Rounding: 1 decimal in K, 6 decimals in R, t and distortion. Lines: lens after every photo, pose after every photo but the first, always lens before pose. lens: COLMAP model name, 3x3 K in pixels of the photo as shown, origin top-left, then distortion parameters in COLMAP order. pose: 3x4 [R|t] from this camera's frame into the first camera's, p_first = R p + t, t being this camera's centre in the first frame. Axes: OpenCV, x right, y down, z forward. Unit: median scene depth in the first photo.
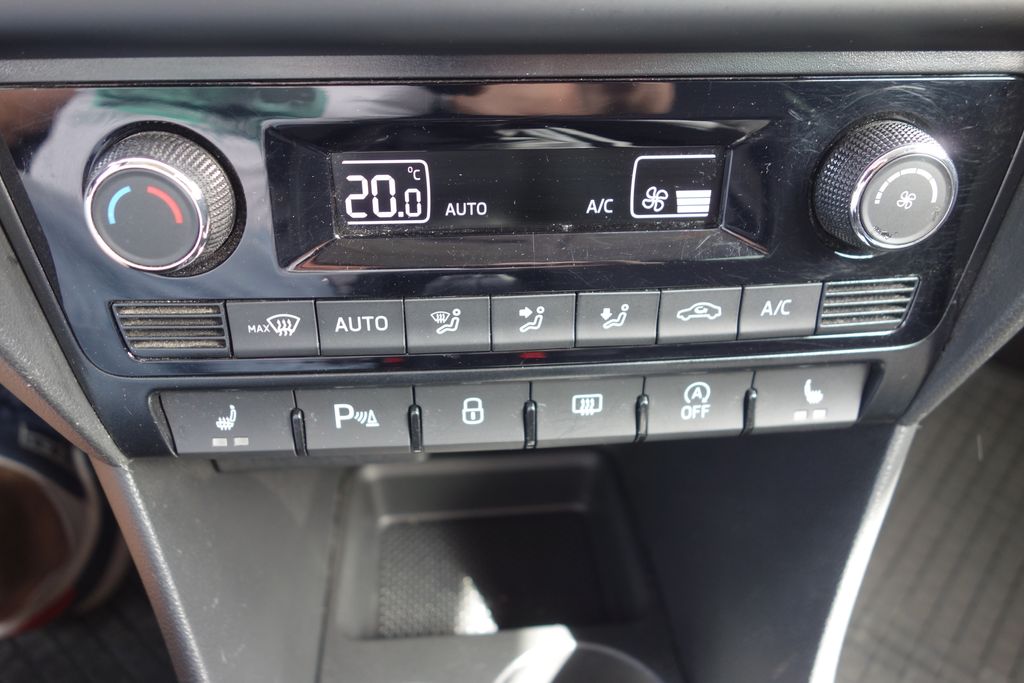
lens RADIAL K [[815.2, 0, 509.3], [0, 815.2, 343.8], [0, 0, 1]] dist [0.003681, 0.000943]
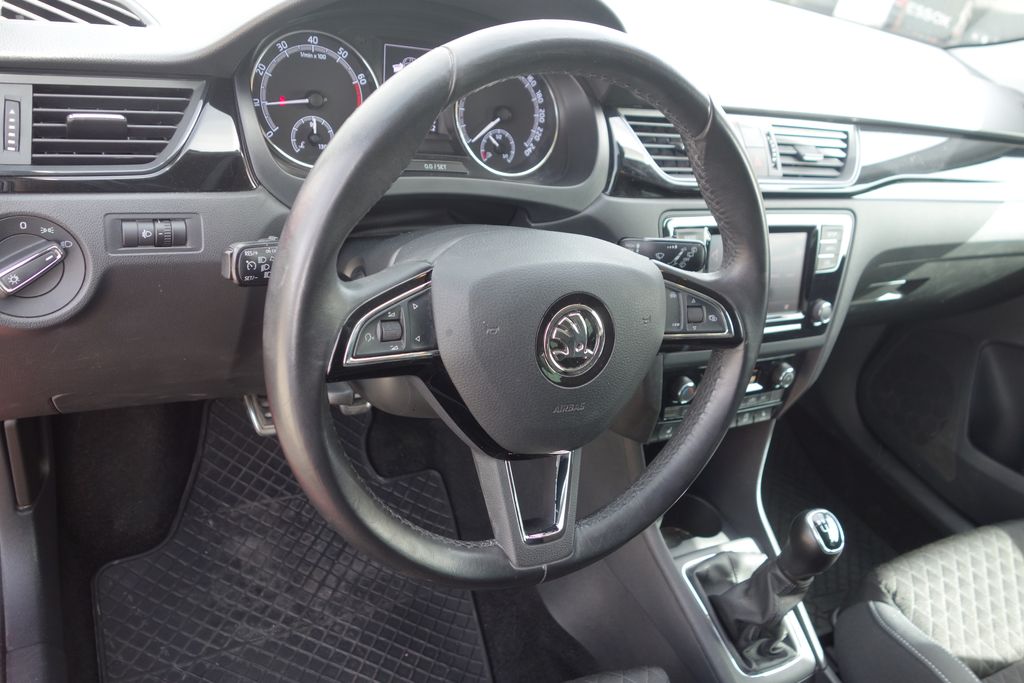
lens RADIAL K [[815.2, 0, 513.9], [0, 815.2, 342.5], [0, 0, 1]] dist [0.003681, 0.000943]
pose [[0.897737, -0.043464, 0.438383, -3.226631], [0.061211, 0.997775, -0.026425, -0.343838], [-0.436259, 0.050556, 0.898400, -2.842824]]
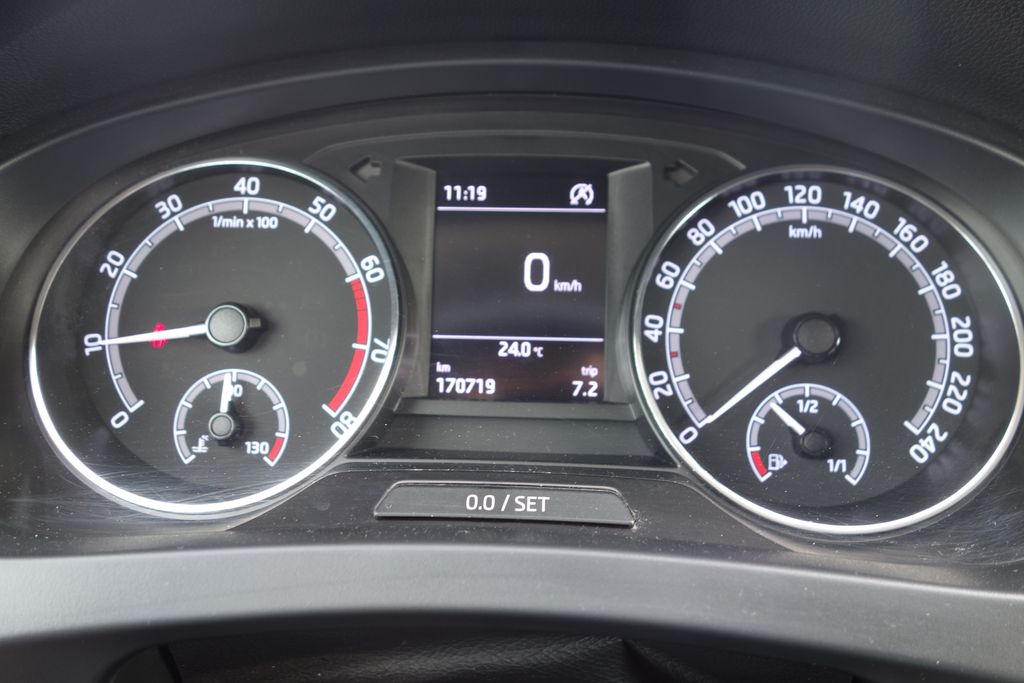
lens RADIAL K [[815.2, 0, 512.8], [0, 815.2, 334.9], [0, 0, 1]] dist [0.003681, 0.000943]
pose [[0.990981, 0.020339, -0.132452, -1.742667], [-0.072709, 0.911879, -0.403968, -1.031486], [0.112564, 0.409955, 0.905133, -0.456562]]
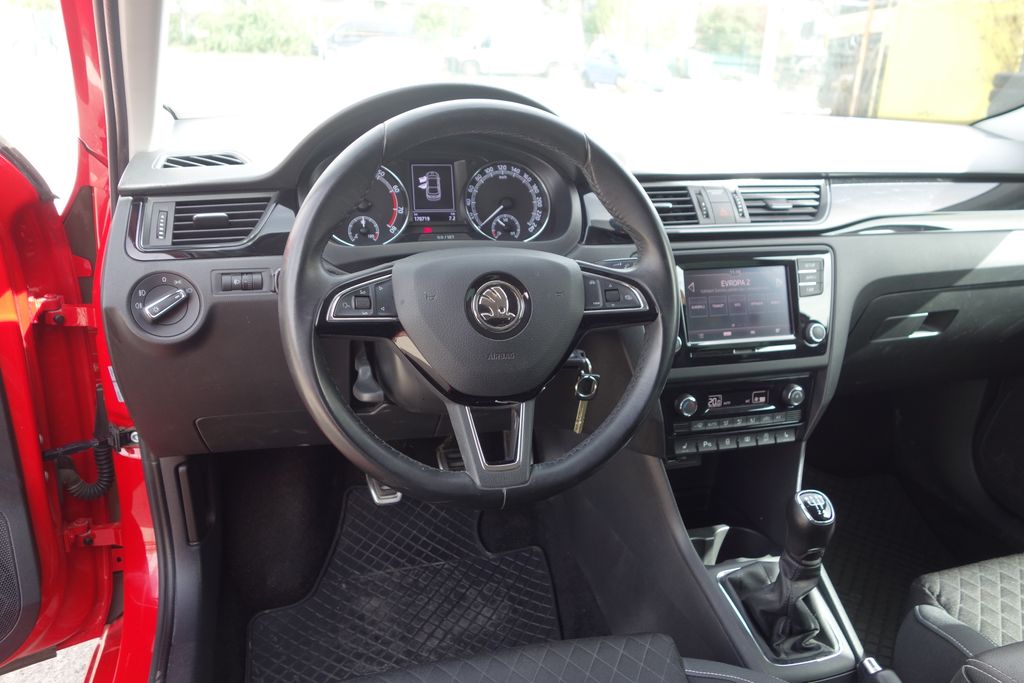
lens RADIAL K [[815.2, 0, 509.5], [0, 815.2, 338.3], [0, 0, 1]] dist [0.003681, 0.000943]
pose [[0.980145, -0.047518, 0.192503, -2.513406], [0.105780, 0.946474, -0.304955, 0.945867], [-0.167708, 0.319263, 0.932709, -4.046462]]
